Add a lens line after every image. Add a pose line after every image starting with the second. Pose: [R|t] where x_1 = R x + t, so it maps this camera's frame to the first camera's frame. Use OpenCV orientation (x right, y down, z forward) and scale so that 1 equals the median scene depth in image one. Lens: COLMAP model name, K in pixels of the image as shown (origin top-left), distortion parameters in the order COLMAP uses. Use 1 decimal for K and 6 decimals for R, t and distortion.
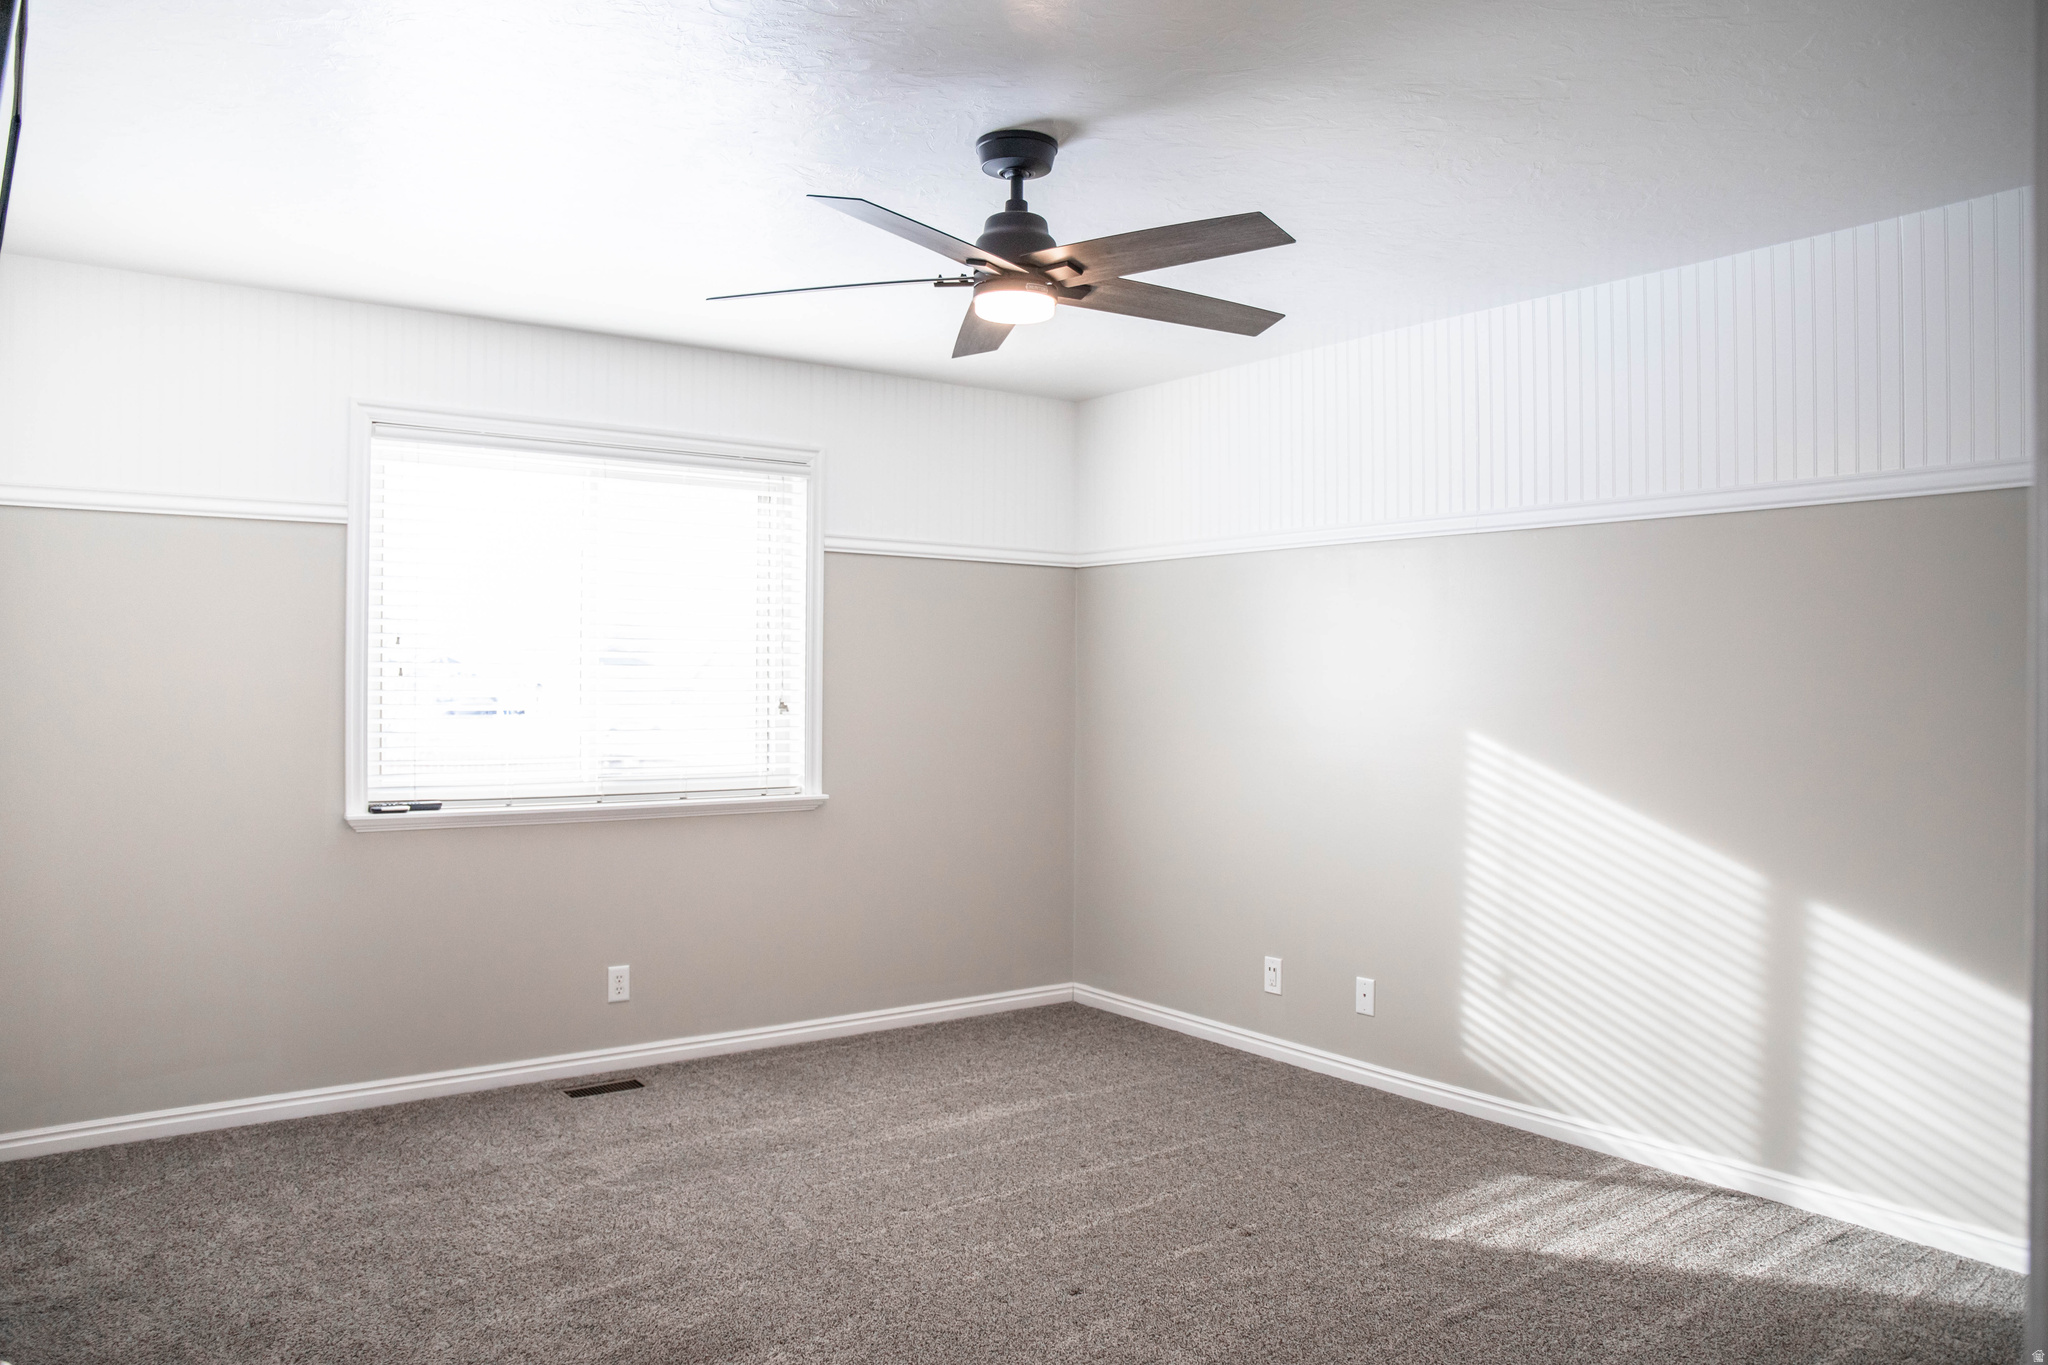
lens RADIAL K [[1438.0, 0, 1010.4], [0, 1438.0, 682.1], [0, 0, 1]] dist [-0.131635, 0.082400]
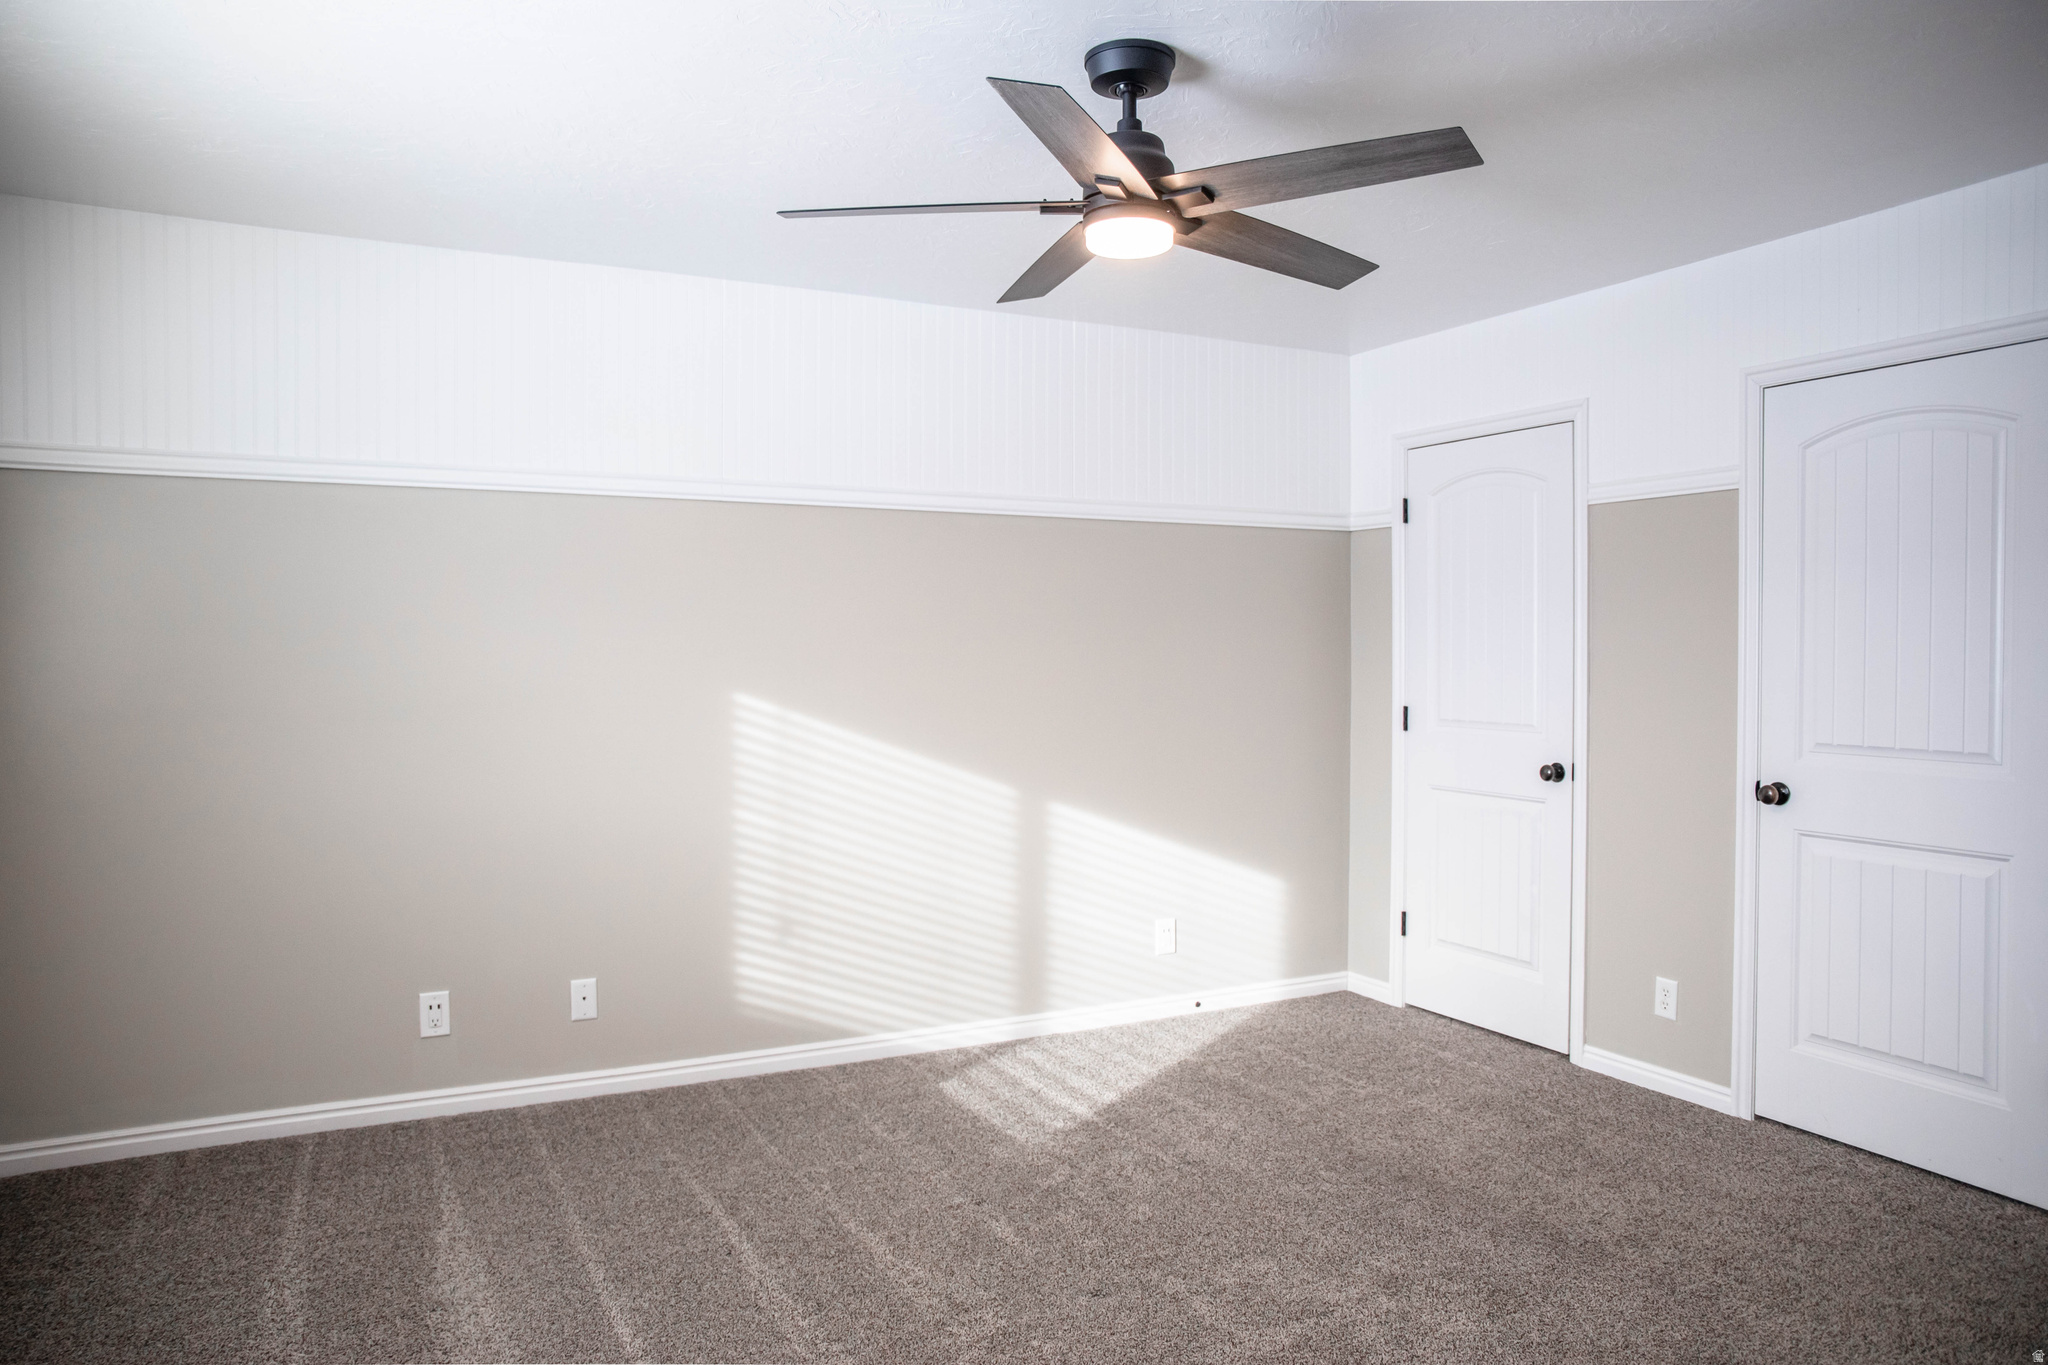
lens RADIAL K [[1389.4, 0, 1021.1], [0, 1389.4, 643.2], [0, 0, 1]] dist [-0.043260, -0.000298]
pose [[0.189045, -0.006443, 0.981947, -0.717632], [0.016320, 0.999861, 0.003419, -0.000844], [-0.981833, 0.015379, 0.189124, 0.734748]]
